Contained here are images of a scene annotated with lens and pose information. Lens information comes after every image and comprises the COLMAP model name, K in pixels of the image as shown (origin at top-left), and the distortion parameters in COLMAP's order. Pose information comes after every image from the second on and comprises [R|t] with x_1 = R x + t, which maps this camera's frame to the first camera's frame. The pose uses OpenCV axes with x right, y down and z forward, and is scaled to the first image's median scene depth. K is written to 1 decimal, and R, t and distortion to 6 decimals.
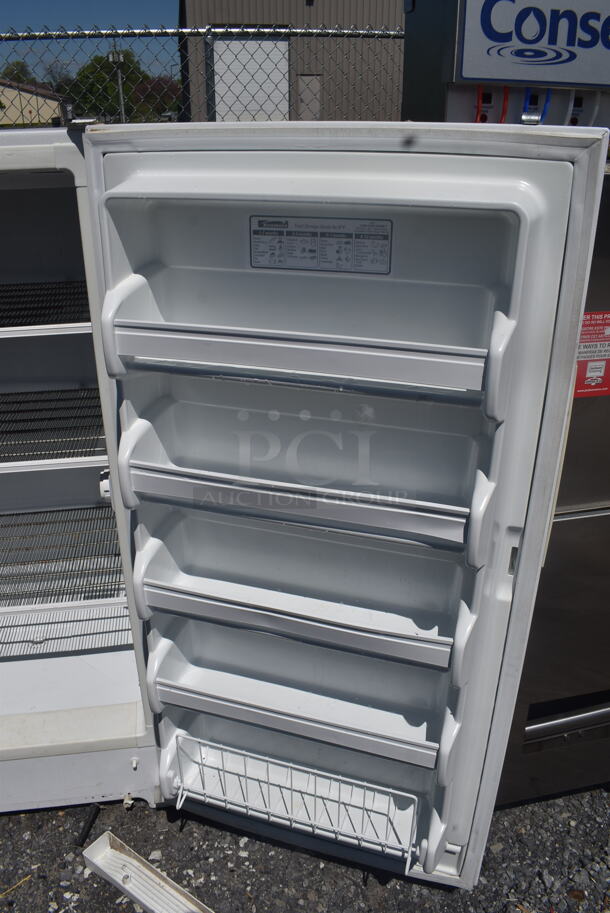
lens RADIAL K [[716.6, 0, 310.0], [0, 716.6, 460.7], [0, 0, 1]] dist [-0.096319, 0.010668]
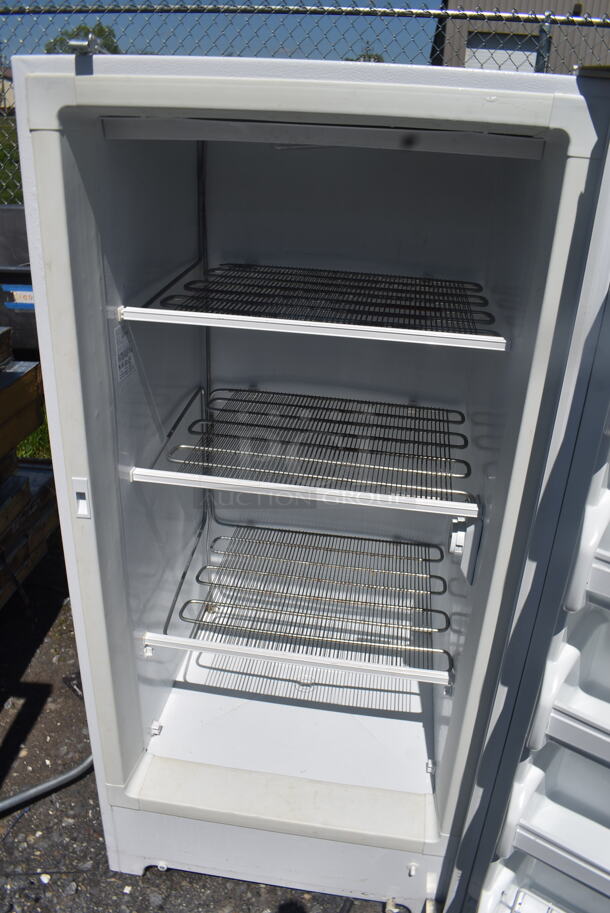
lens RADIAL K [[716.6, 0, 309.9], [0, 716.6, 457.0], [0, 0, 1]] dist [-0.096319, 0.010668]
pose [[0.952522, 0.163966, -0.256550, -0.240308], [-0.167360, 0.985857, 0.008703, -0.032466], [0.254349, 0.034646, 0.966492, 0.169583]]
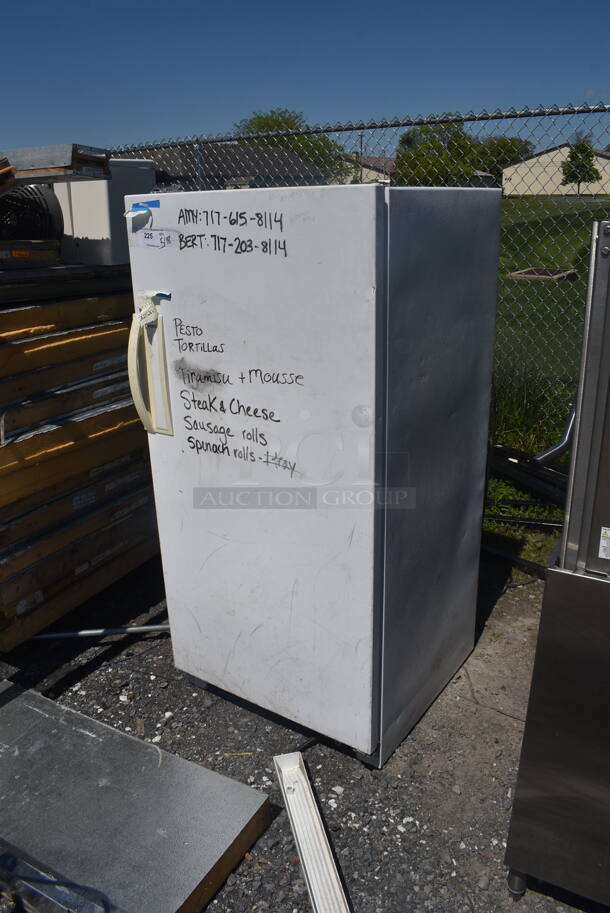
lens RADIAL K [[716.6, 0, 297.7], [0, 716.6, 455.2], [0, 0, 1]] dist [-0.096319, 0.010668]
pose [[0.718711, 0.215768, -0.660983, 0.385092], [-0.276356, 0.960965, 0.013201, 0.030832], [0.638030, 0.173179, 0.750285, -0.029318]]
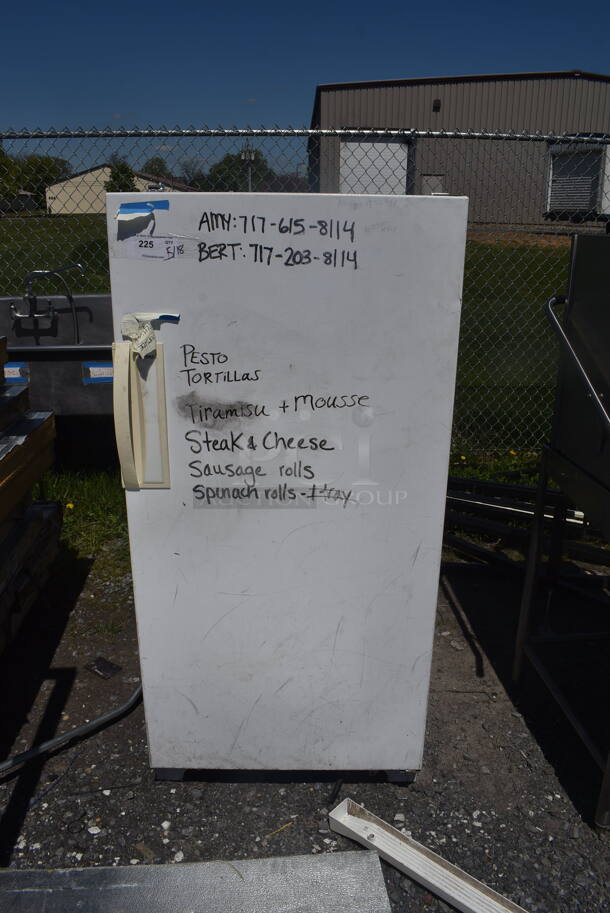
lens RADIAL K [[716.6, 0, 307.4], [0, 716.6, 456.2], [0, 0, 1]] dist [-0.096319, 0.010668]
pose [[0.987887, 0.060543, -0.142878, -0.243072], [-0.077857, 0.989851, -0.118882, 0.131960], [0.134231, 0.128566, 0.982575, -0.215953]]
